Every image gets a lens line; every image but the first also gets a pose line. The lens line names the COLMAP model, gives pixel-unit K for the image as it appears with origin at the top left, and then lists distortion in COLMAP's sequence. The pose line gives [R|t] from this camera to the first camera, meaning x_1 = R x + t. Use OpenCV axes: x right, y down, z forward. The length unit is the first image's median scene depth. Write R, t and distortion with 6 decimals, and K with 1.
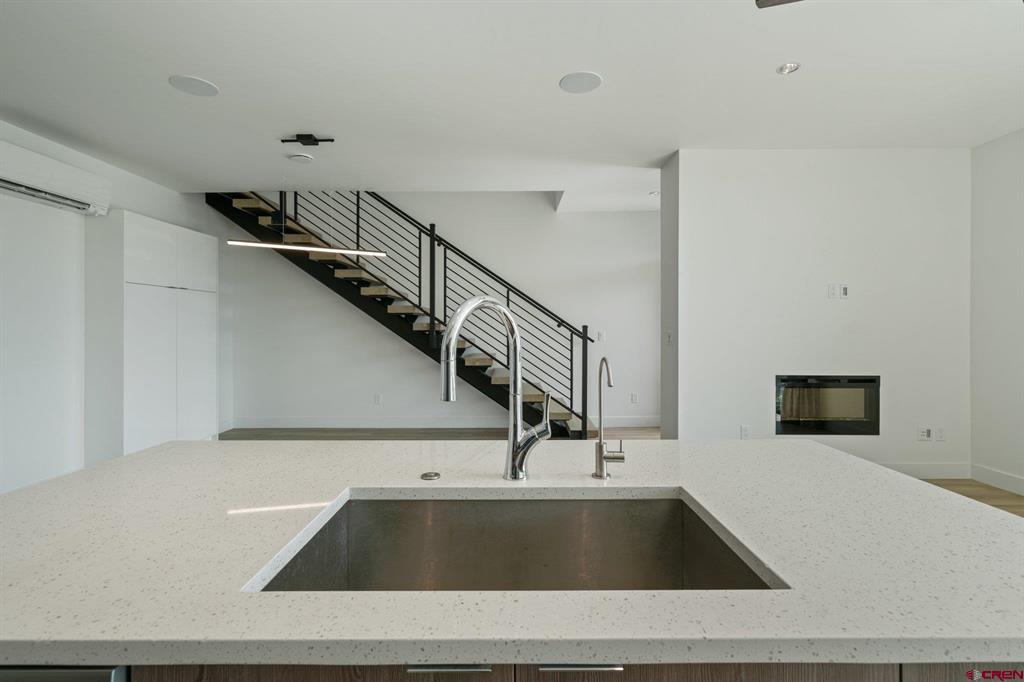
lens RADIAL K [[467.8, 0, 507.0], [0, 467.8, 331.4], [0, 0, 1]] dist [-0.002618, 0.000459]
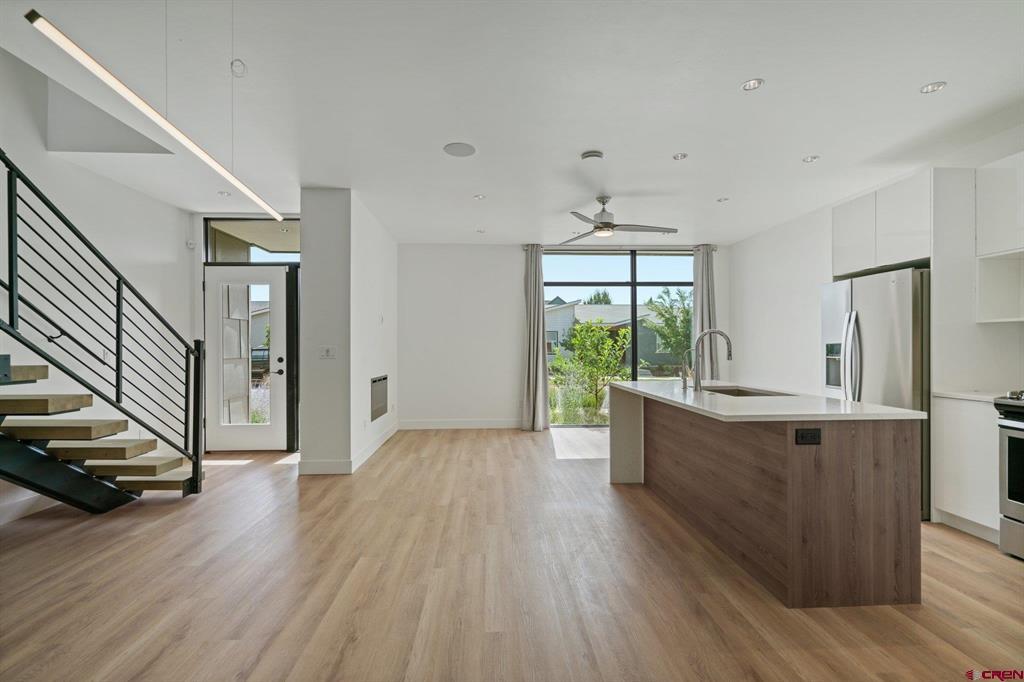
lens RADIAL K [[475.7, 0, 512.0], [0, 475.7, 341.0], [0, 0, 1]] dist [-0.003923, 0.000002]
pose [[-0.069465, 0.012965, 0.997500, -0.861752], [0.003729, 0.999912, -0.012736, 0.003150], [-0.997577, 0.002835, -0.069507, 0.686064]]
